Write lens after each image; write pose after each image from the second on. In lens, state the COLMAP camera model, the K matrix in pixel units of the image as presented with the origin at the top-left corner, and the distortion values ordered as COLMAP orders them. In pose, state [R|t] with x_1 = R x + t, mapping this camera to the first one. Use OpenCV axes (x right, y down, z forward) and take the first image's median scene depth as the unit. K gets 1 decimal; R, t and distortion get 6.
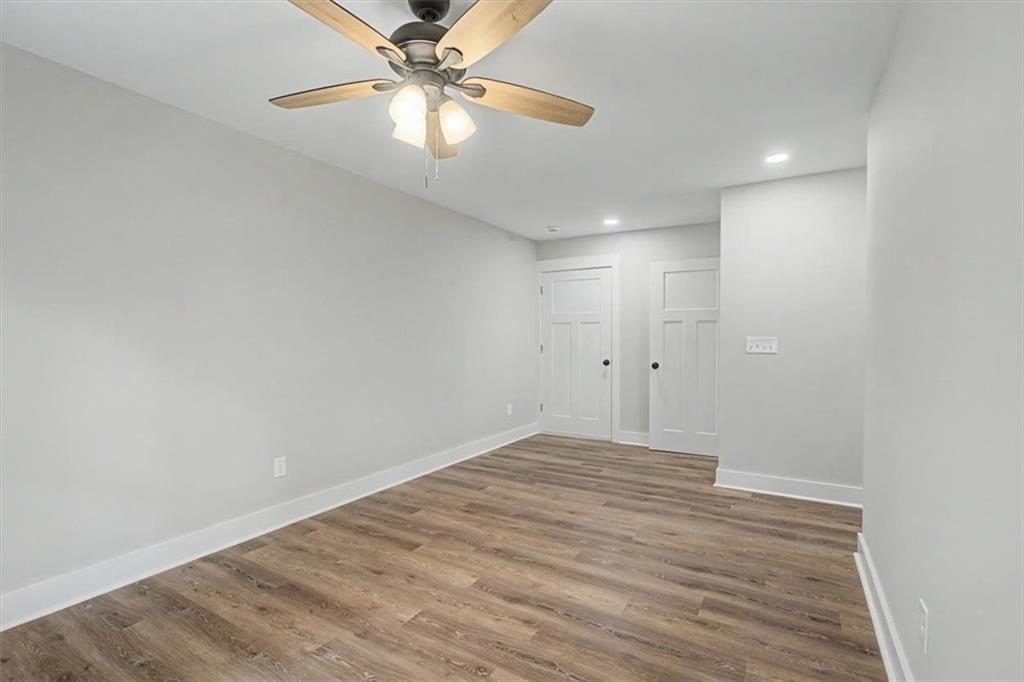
lens RADIAL K [[466.8, 0, 513.9], [0, 466.8, 335.9], [0, 0, 1]] dist [-0.013223, 0.004932]
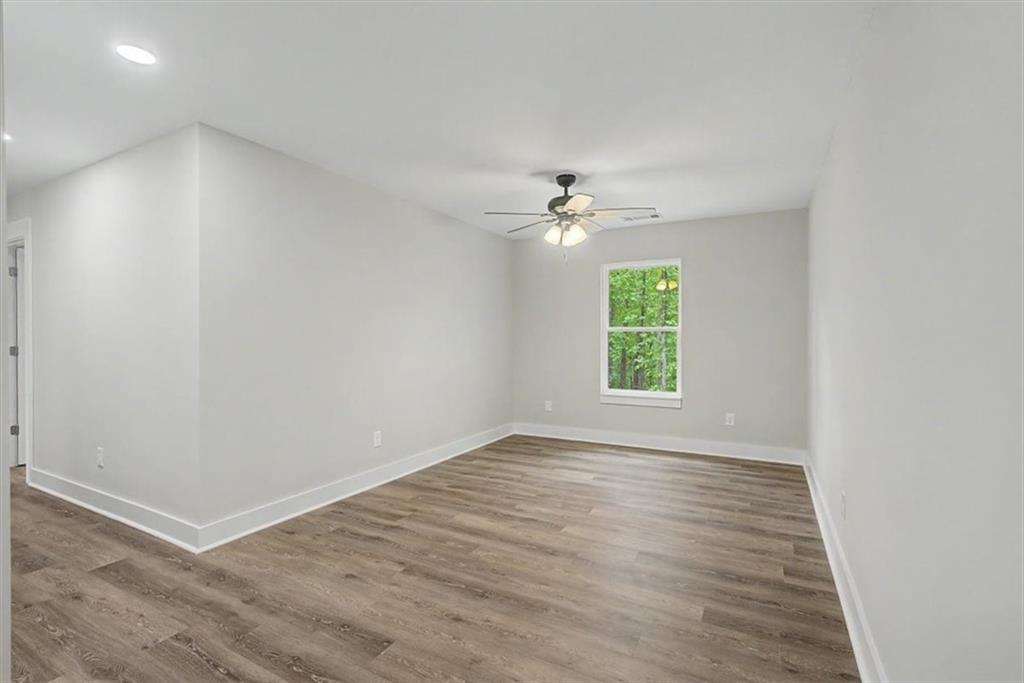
lens RADIAL K [[466.8, 0, 513.9], [0, 466.8, 336.4], [0, 0, 1]] dist [-0.013223, 0.004932]
pose [[-0.999039, 0.000246, -0.043821, 0.095596], [0.000288, 1.000000, -0.000955, 0.002424], [0.043821, -0.000967, -0.999039, 2.041754]]
